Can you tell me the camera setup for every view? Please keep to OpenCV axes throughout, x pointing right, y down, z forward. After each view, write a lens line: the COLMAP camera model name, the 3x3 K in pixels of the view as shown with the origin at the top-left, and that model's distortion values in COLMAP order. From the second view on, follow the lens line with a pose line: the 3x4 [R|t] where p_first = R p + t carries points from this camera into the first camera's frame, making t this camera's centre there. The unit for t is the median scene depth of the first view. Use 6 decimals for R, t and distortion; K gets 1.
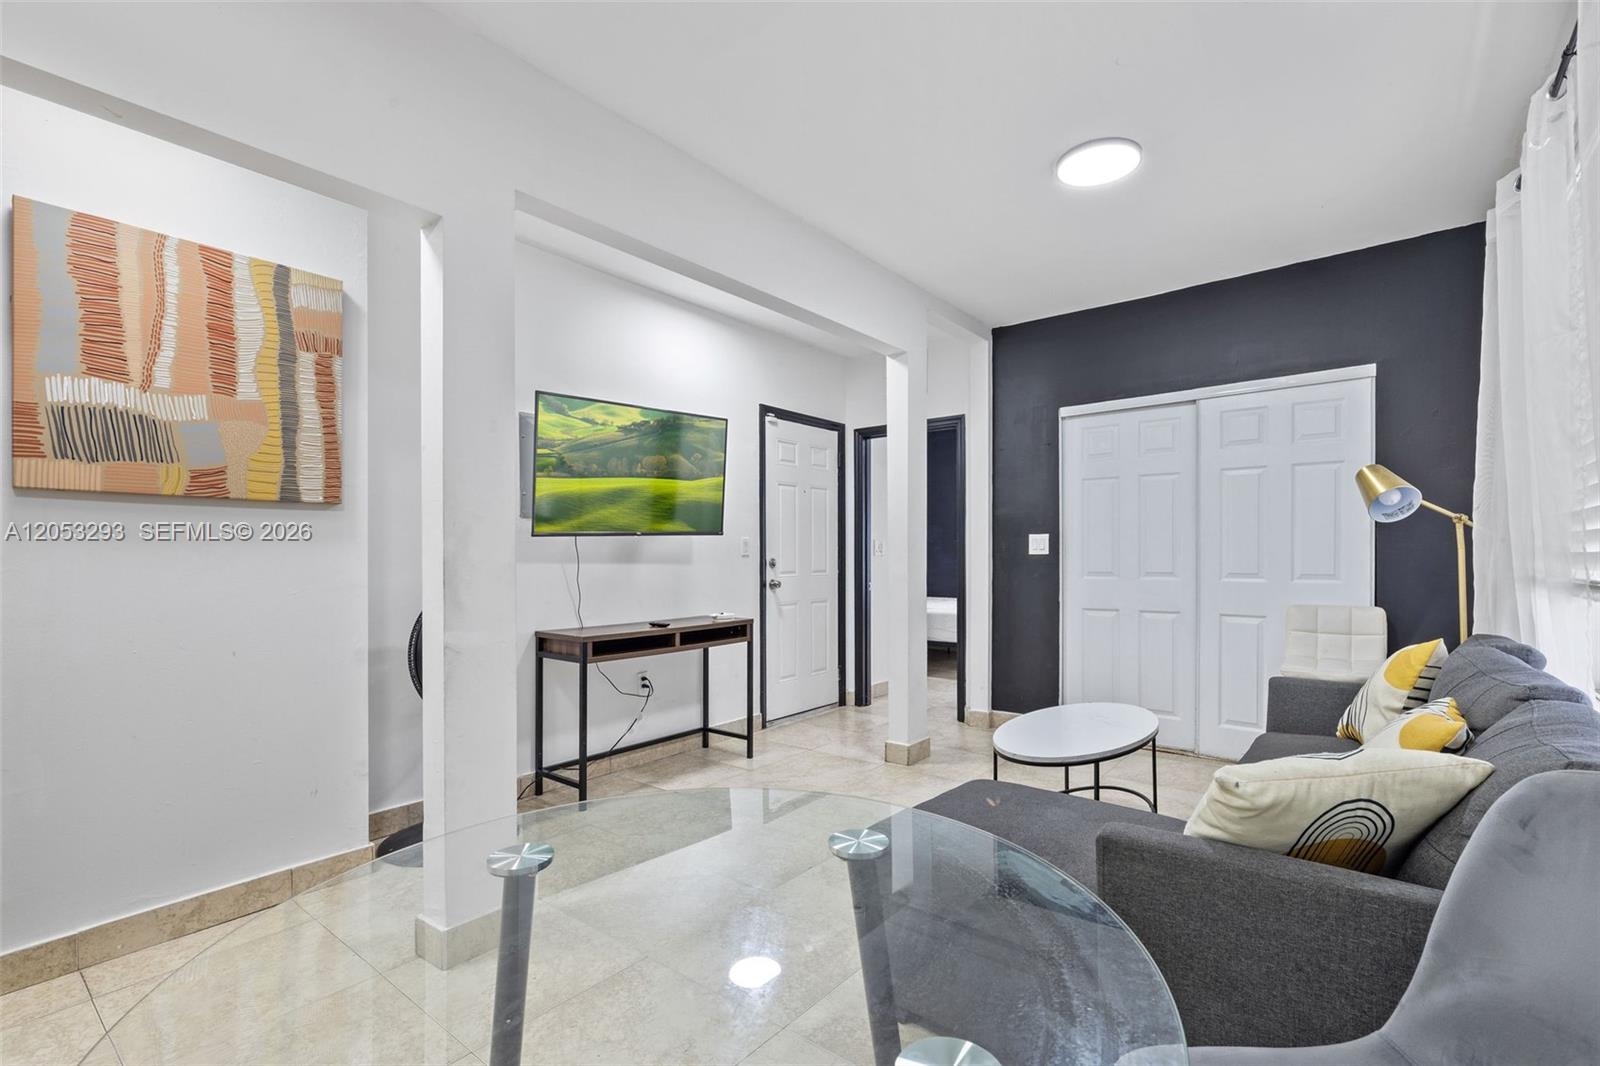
lens RADIAL K [[719.5, 0, 800.8], [0, 719.5, 554.2], [0, 0, 1]] dist [-0.000206, 0.000015]
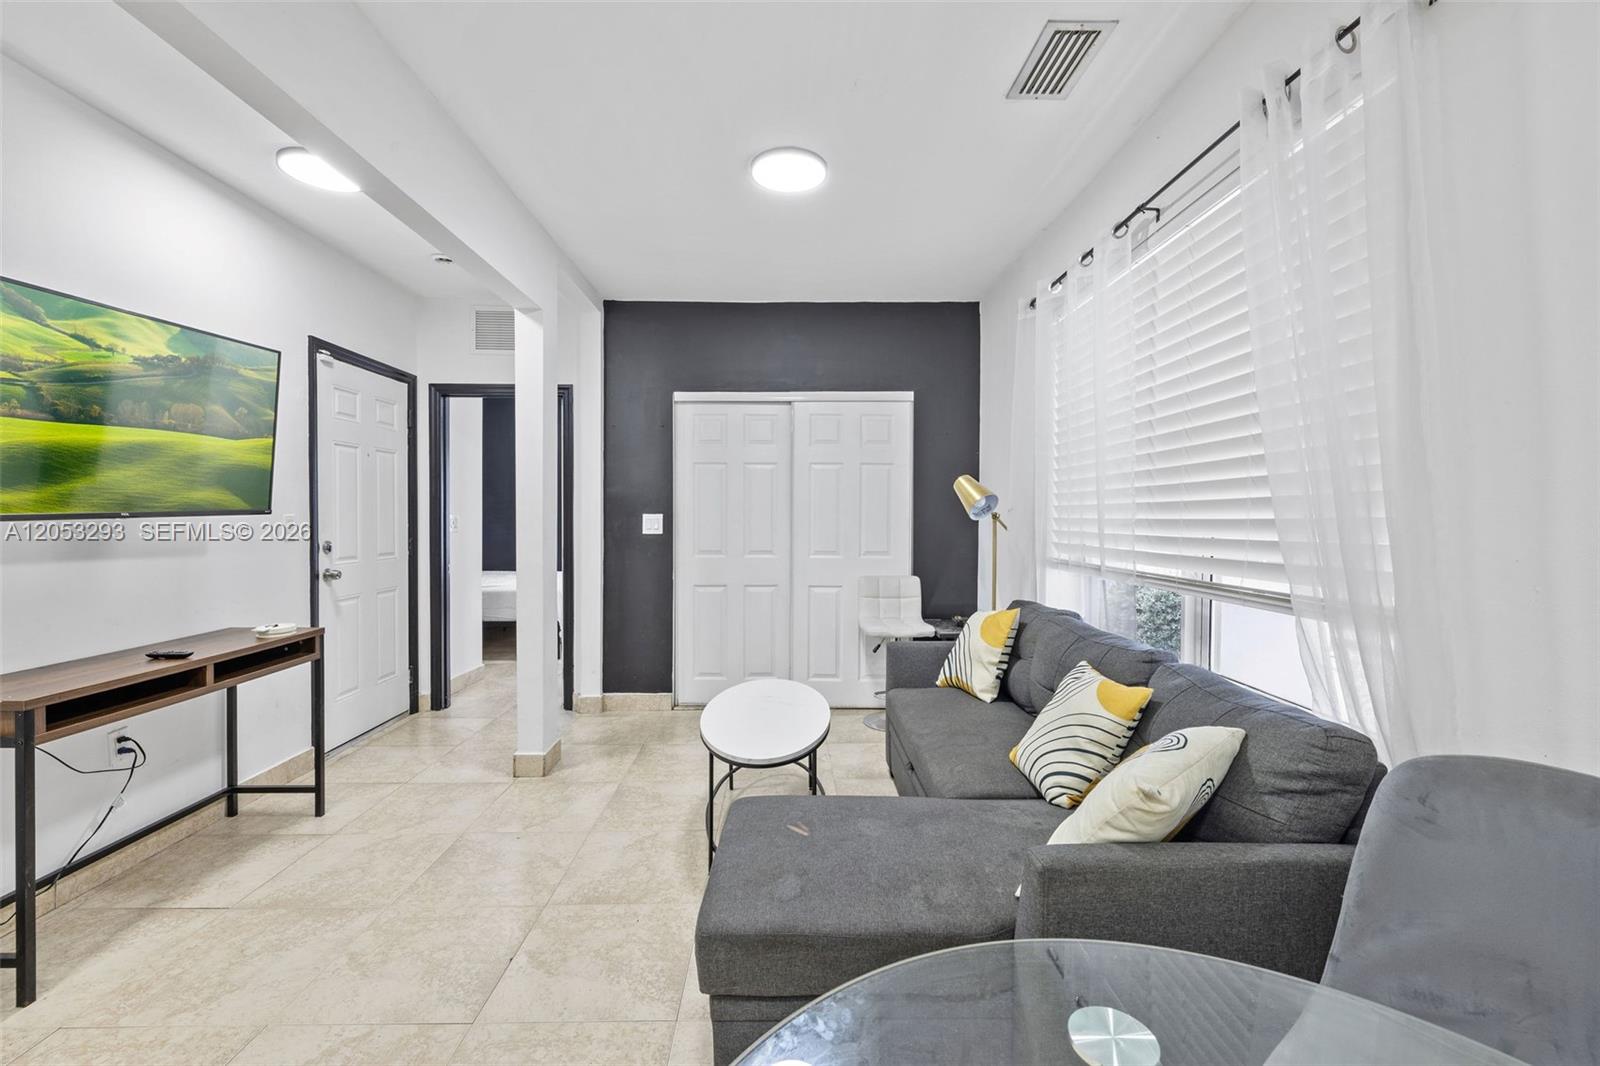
lens RADIAL K [[673.2, 0, 799.1], [0, 673.2, 526.8], [0, 0, 1]] dist [-0.001581, 0.000100]
pose [[0.767984, -0.002401, 0.640464, -0.129396], [-0.008034, 0.999878, 0.013382, -0.026346], [-0.640418, -0.015423, 0.767871, 0.151178]]
